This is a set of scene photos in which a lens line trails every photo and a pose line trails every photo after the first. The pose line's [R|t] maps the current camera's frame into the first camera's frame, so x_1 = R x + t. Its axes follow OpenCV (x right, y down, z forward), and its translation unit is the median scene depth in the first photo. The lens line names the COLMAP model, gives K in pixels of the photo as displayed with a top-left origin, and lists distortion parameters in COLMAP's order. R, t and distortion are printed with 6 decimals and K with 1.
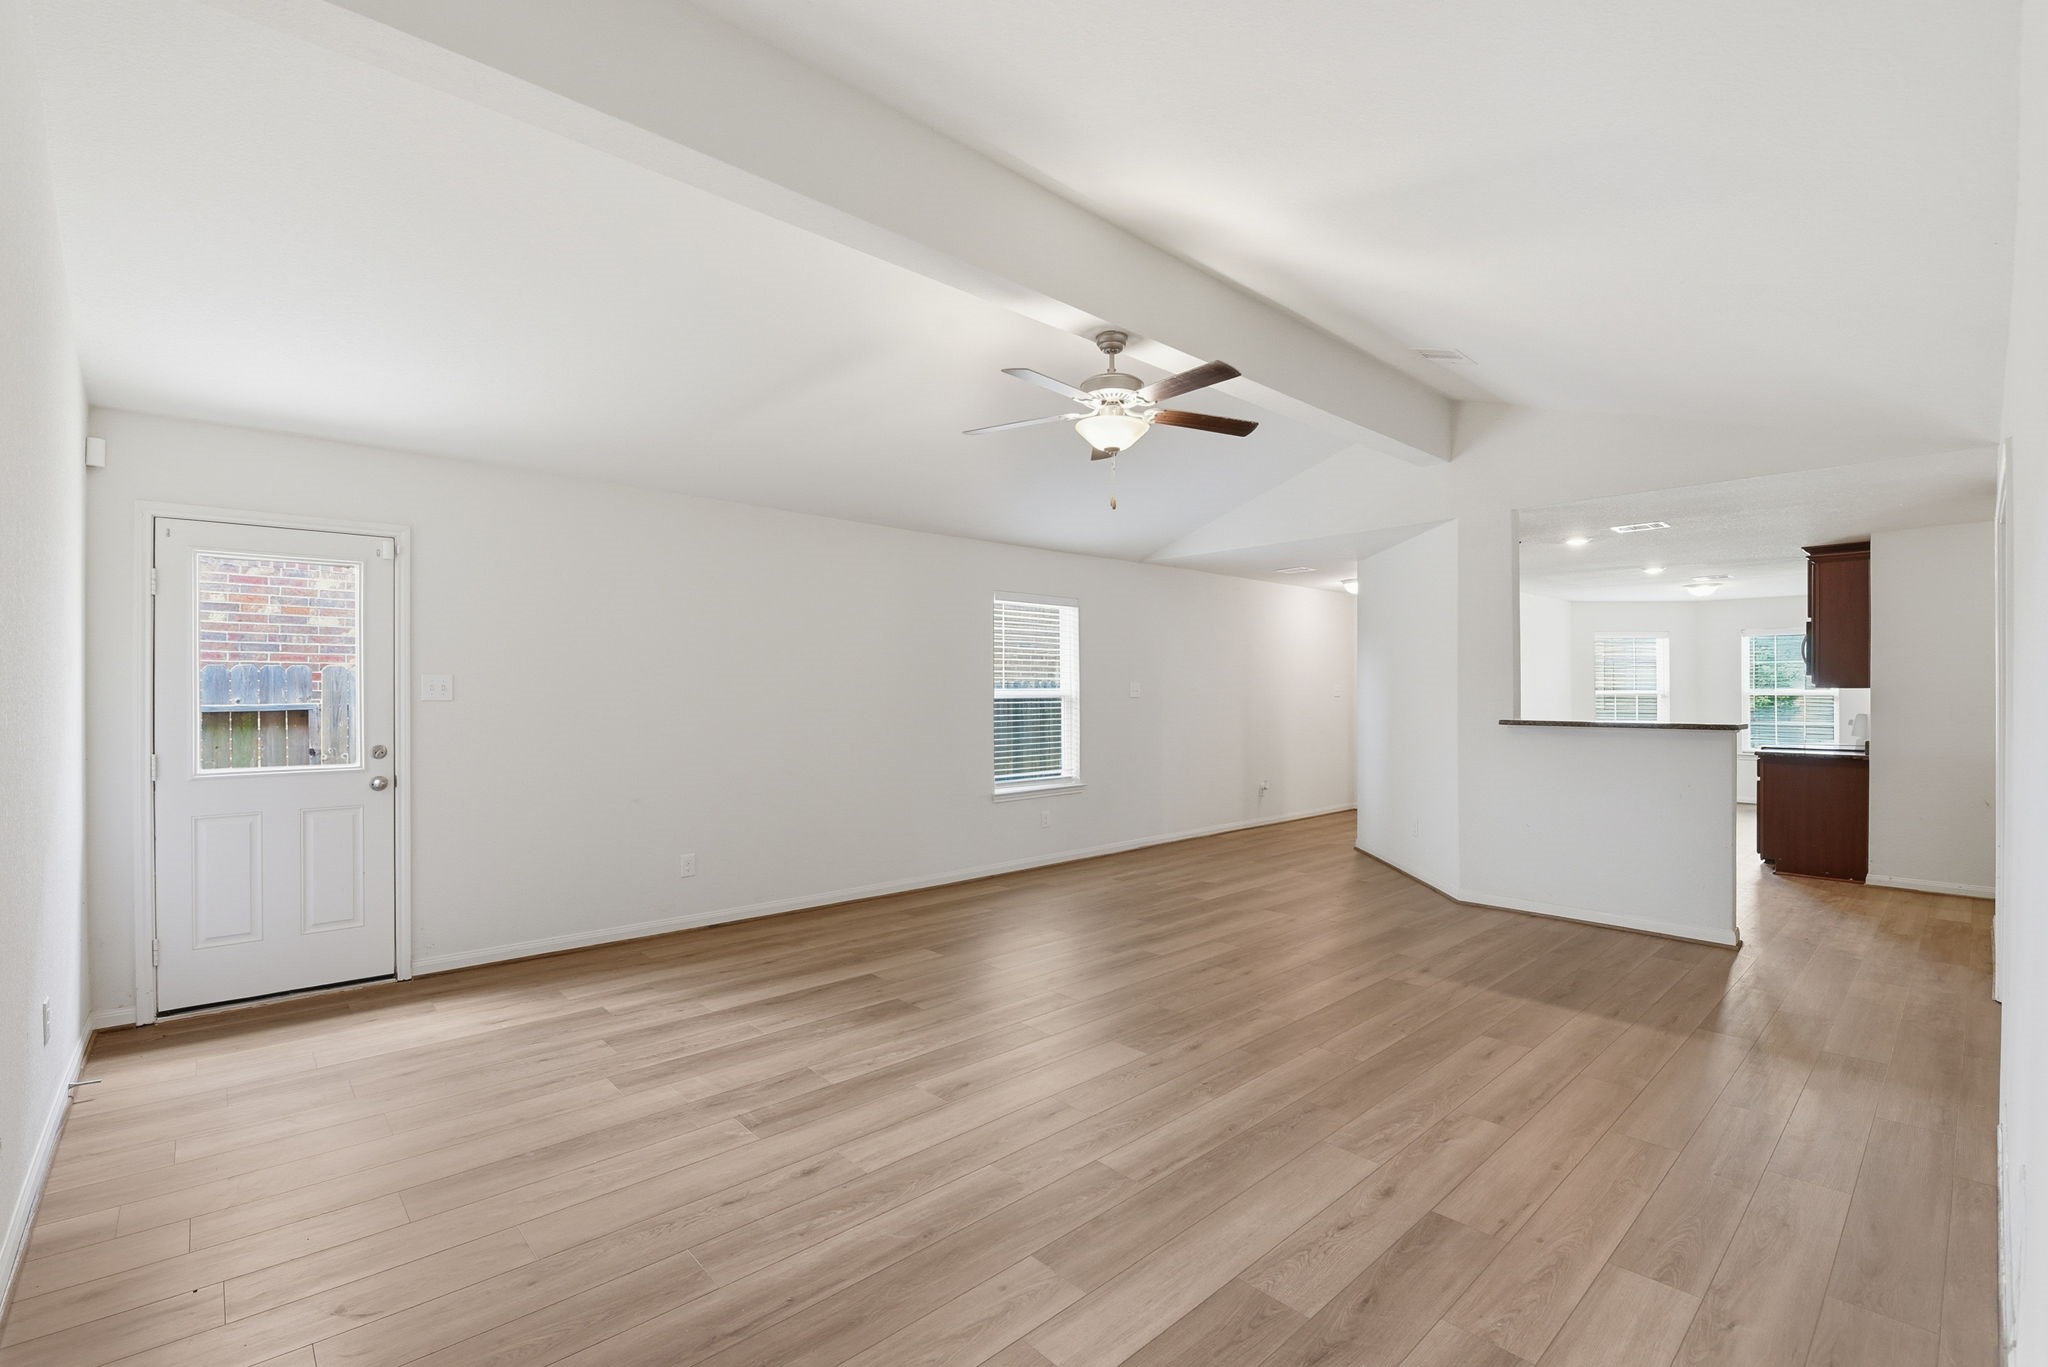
lens RADIAL K [[902.8, 0, 1032.3], [0, 902.8, 692.6], [0, 0, 1]] dist [-0.002887, -0.001093]
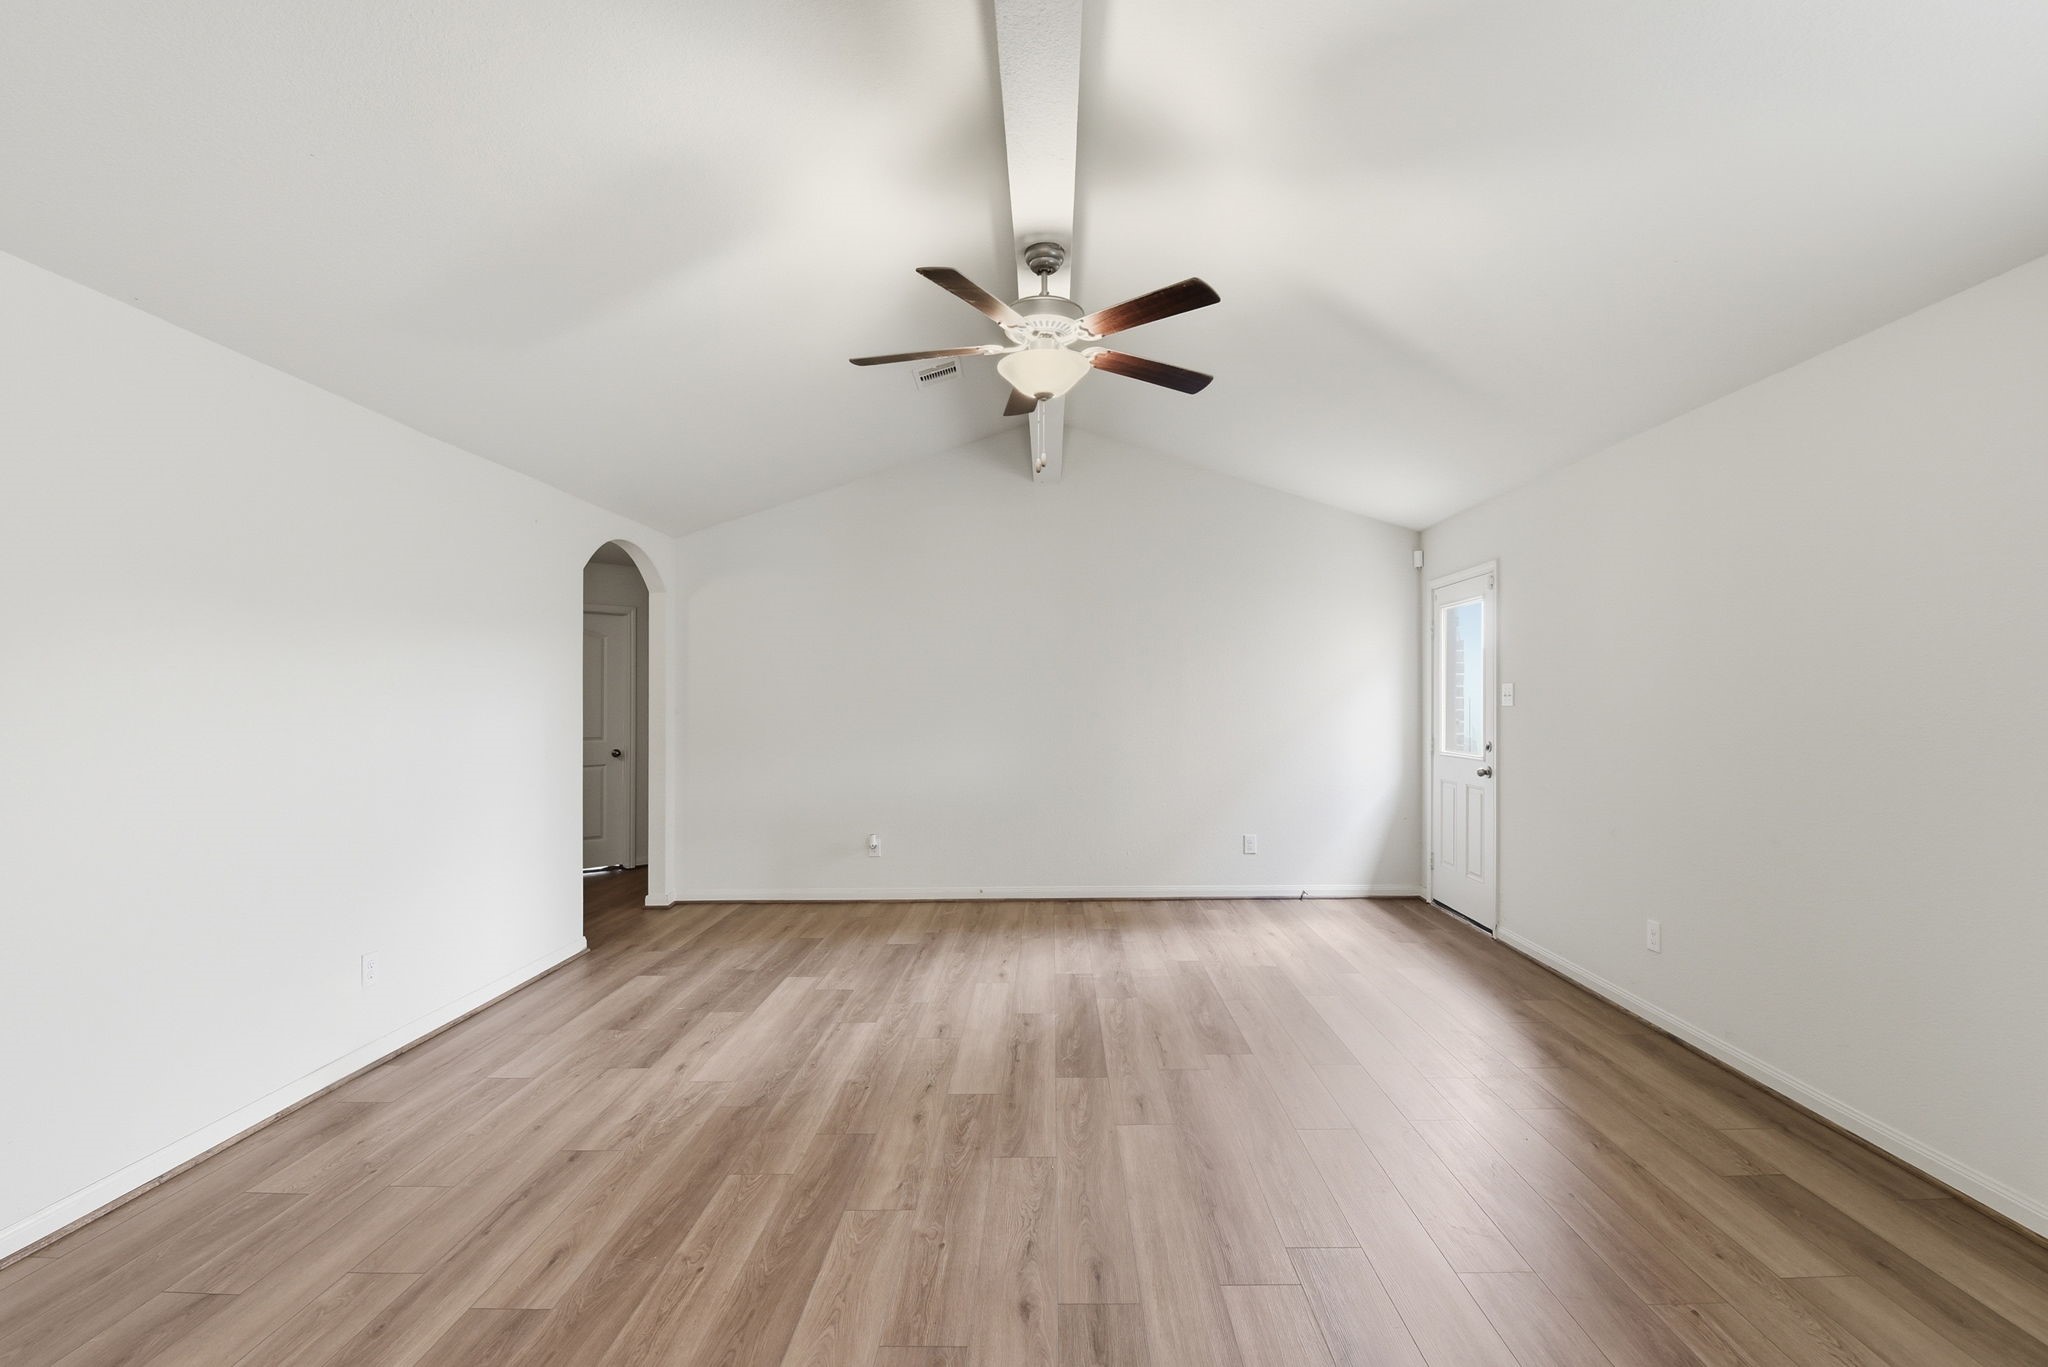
lens RADIAL K [[902.8, 0, 1032.3], [0, 902.8, 692.6], [0, 0, 1]] dist [-0.002887, -0.001093]
pose [[-0.696806, -0.001165, -0.717259, 0.767479], [0.005740, 0.999958, -0.007202, -0.006068], [0.717237, -0.009135, -0.696769, 1.788060]]
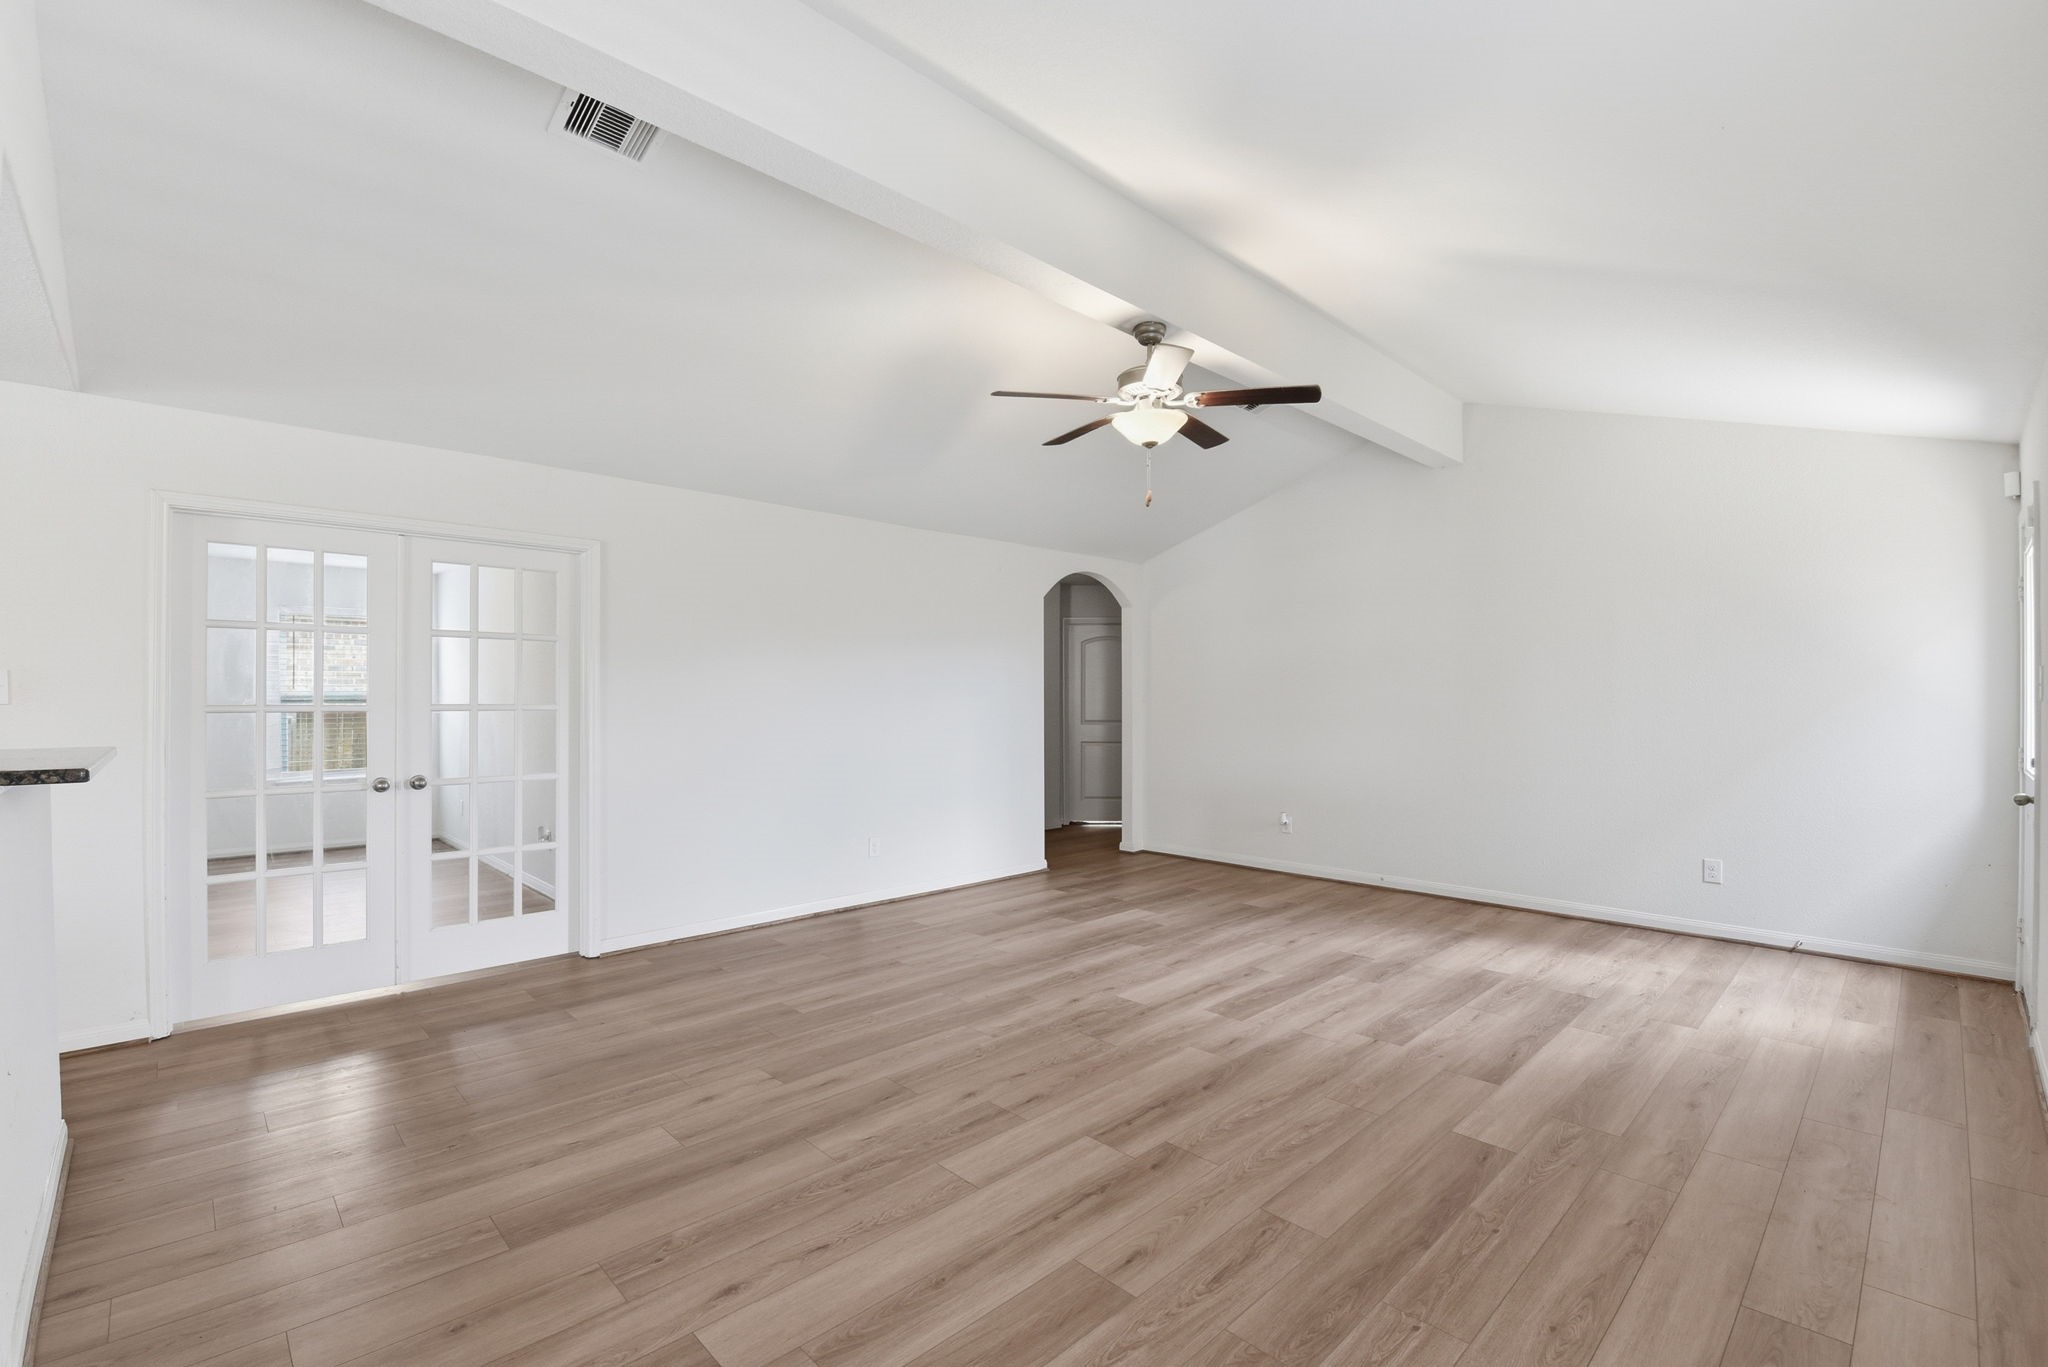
lens RADIAL K [[873.6, 0, 1024.0], [0, 873.6, 683.5], [0, 0, 1]] dist [-0.000220, -0.000345]
pose [[-0.999912, 0.000455, -0.013254, 0.275382], [0.000654, 0.999887, -0.015011, 0.005102], [0.013246, -0.015018, -0.999799, 2.255918]]
